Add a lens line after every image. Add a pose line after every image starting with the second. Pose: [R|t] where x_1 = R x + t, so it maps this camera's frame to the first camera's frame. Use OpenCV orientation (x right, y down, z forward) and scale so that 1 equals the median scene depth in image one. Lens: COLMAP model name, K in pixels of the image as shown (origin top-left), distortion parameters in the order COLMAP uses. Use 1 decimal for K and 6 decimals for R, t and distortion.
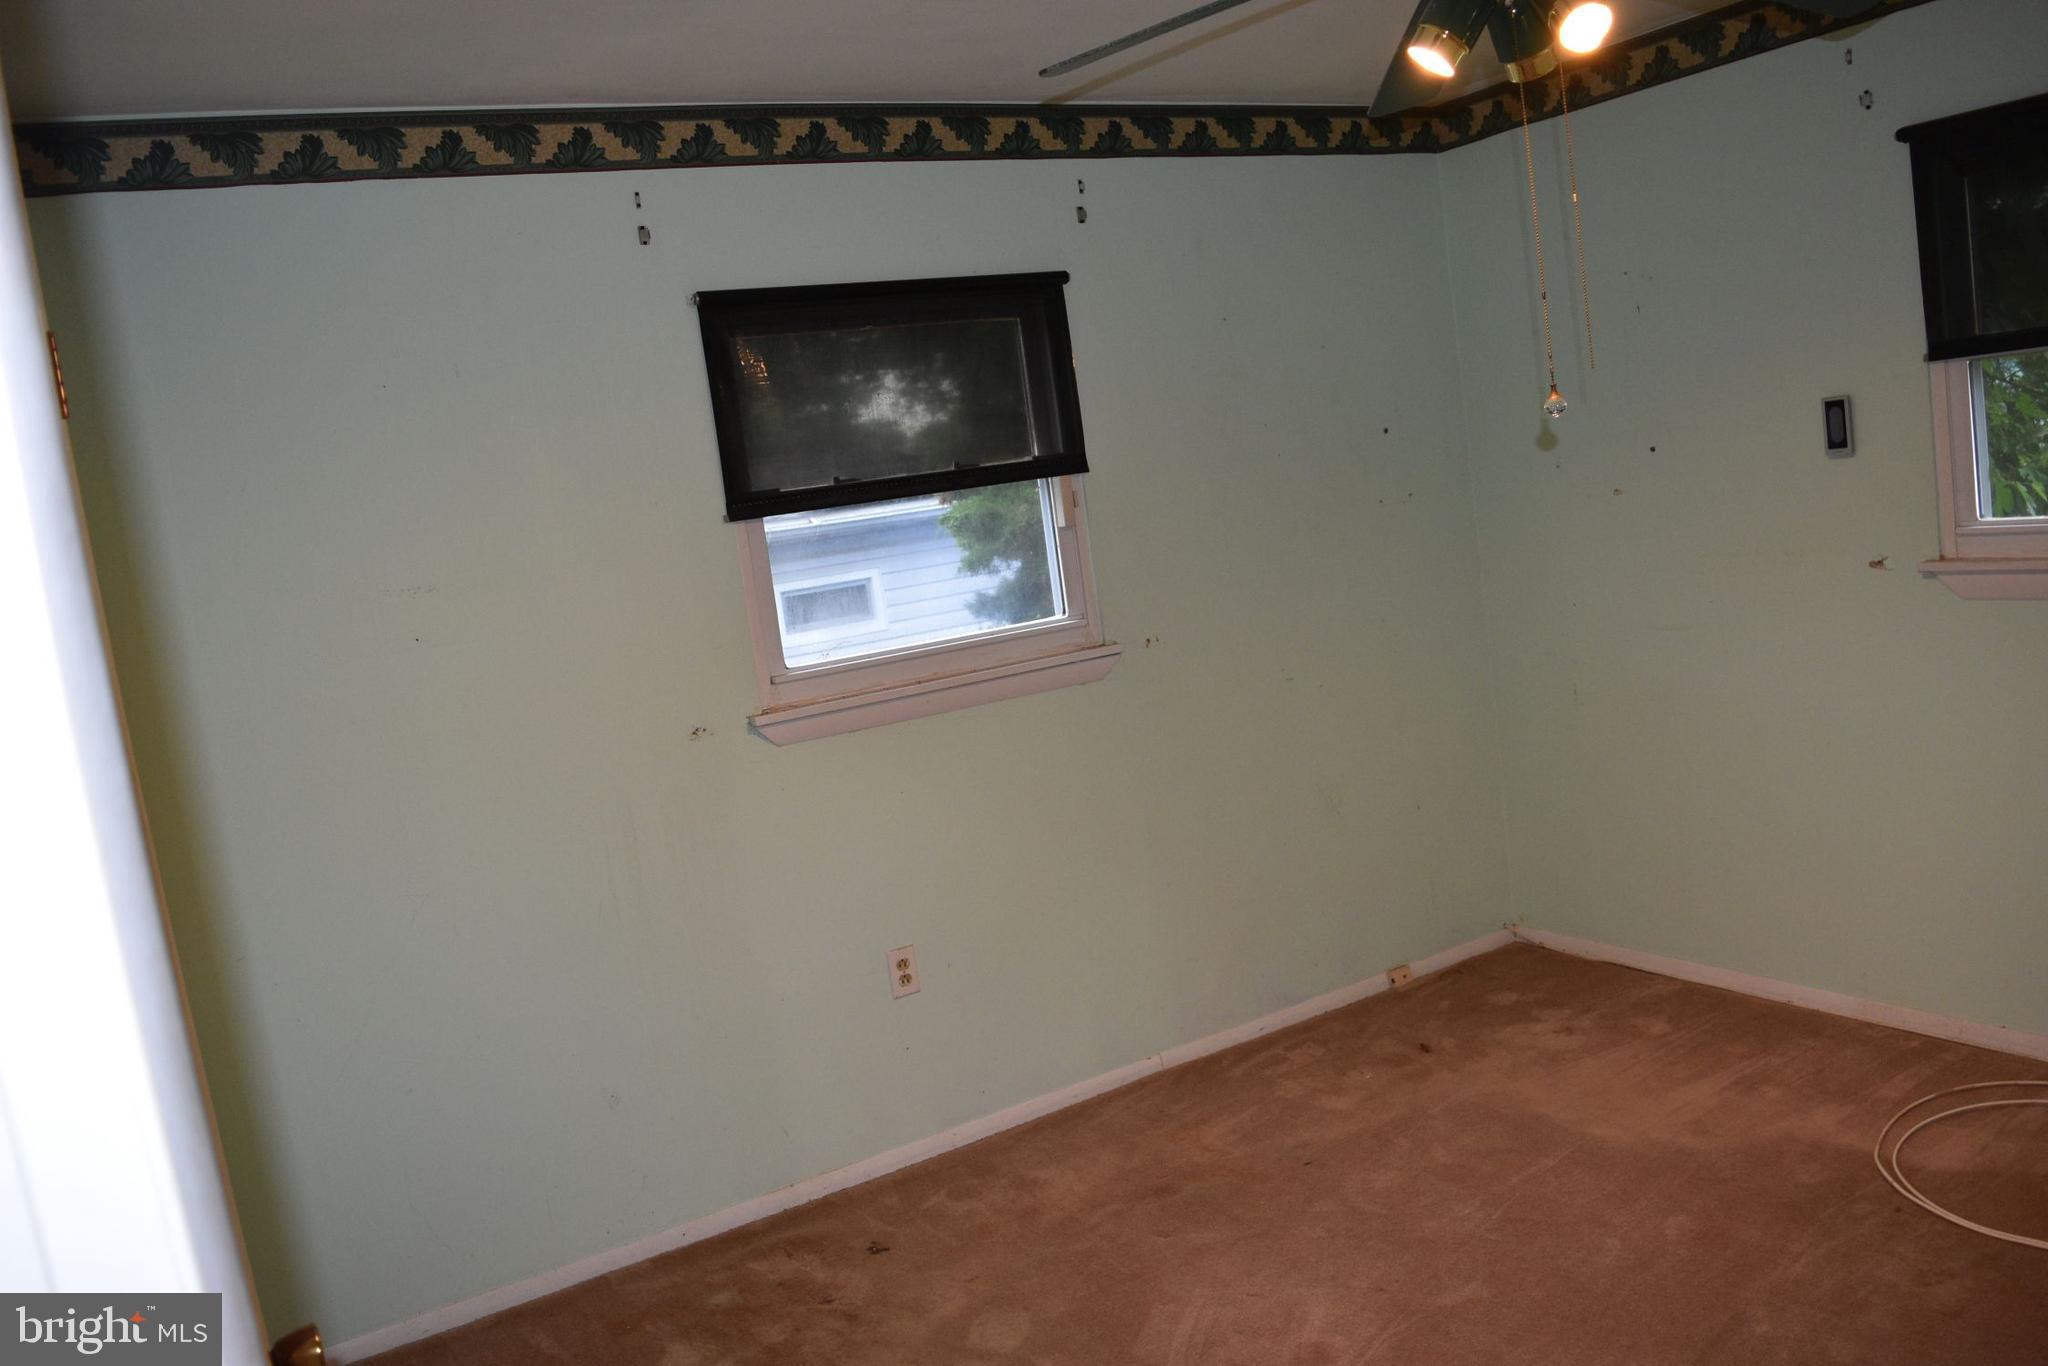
lens RADIAL K [[1605.7, 0, 1029.1], [0, 1605.7, 685.2], [0, 0, 1]] dist [-0.095674, 0.023709]
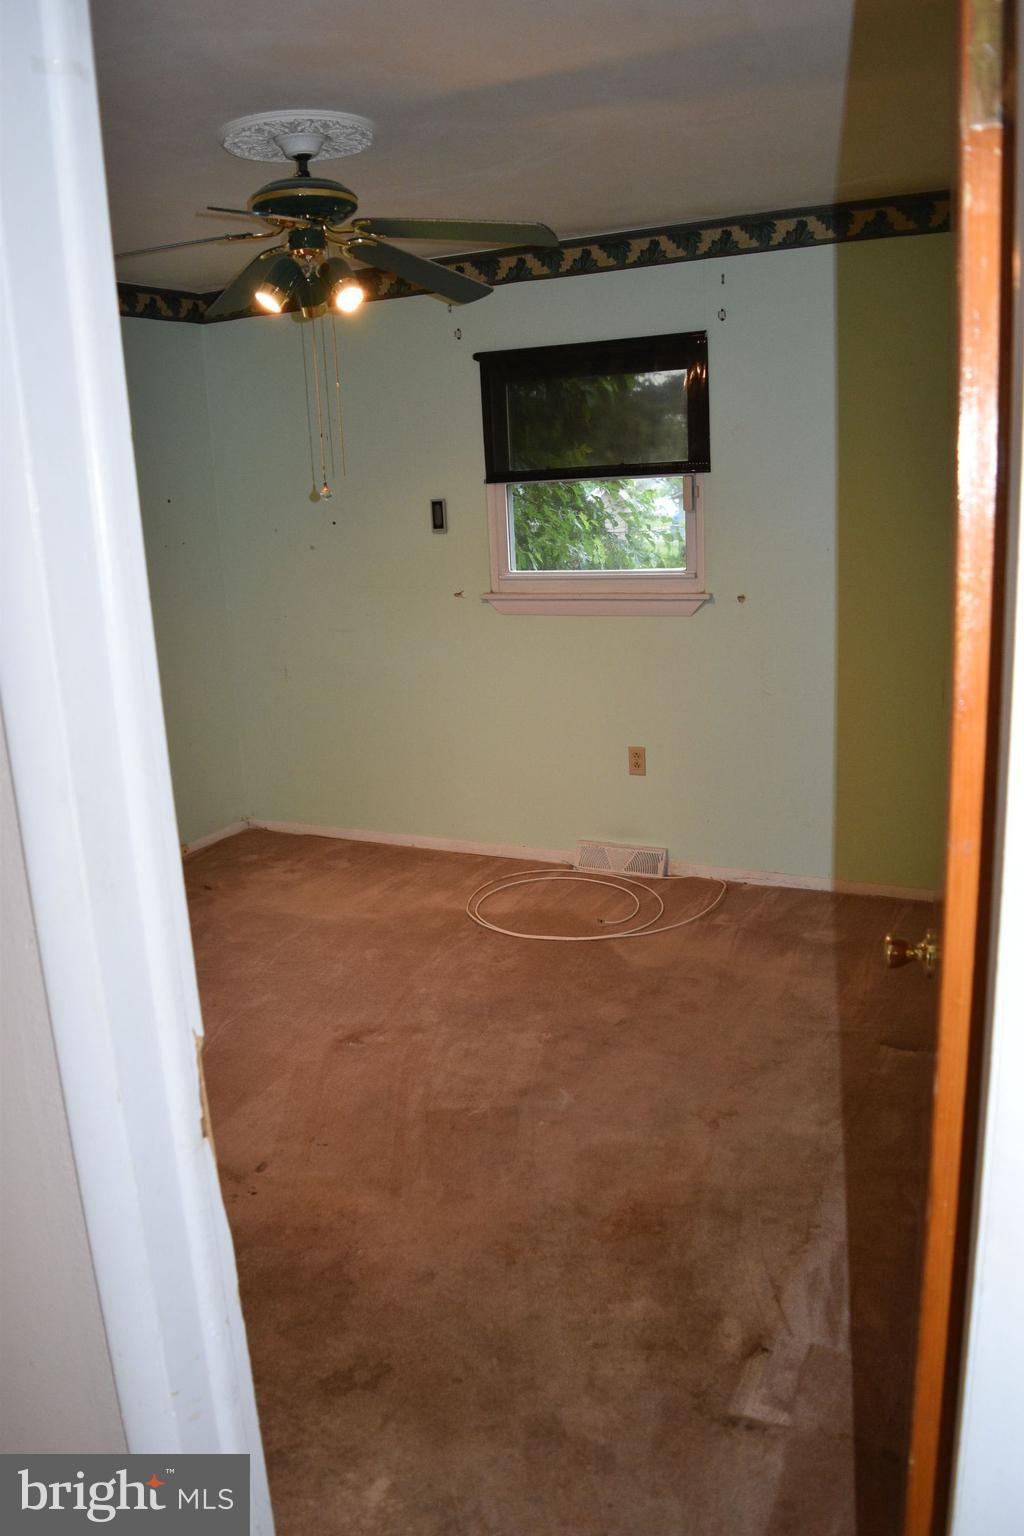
lens RADIAL K [[1204.3, 0, 512.0], [0, 1204.3, 768.0], [0, 0, 1]] dist [-0.095674, 0.023709]
pose [[0.841165, -0.035110, 0.539638, -0.164623], [0.004551, 0.998314, 0.057858, 0.043592], [-0.540760, -0.046212, 0.839906, -0.211723]]
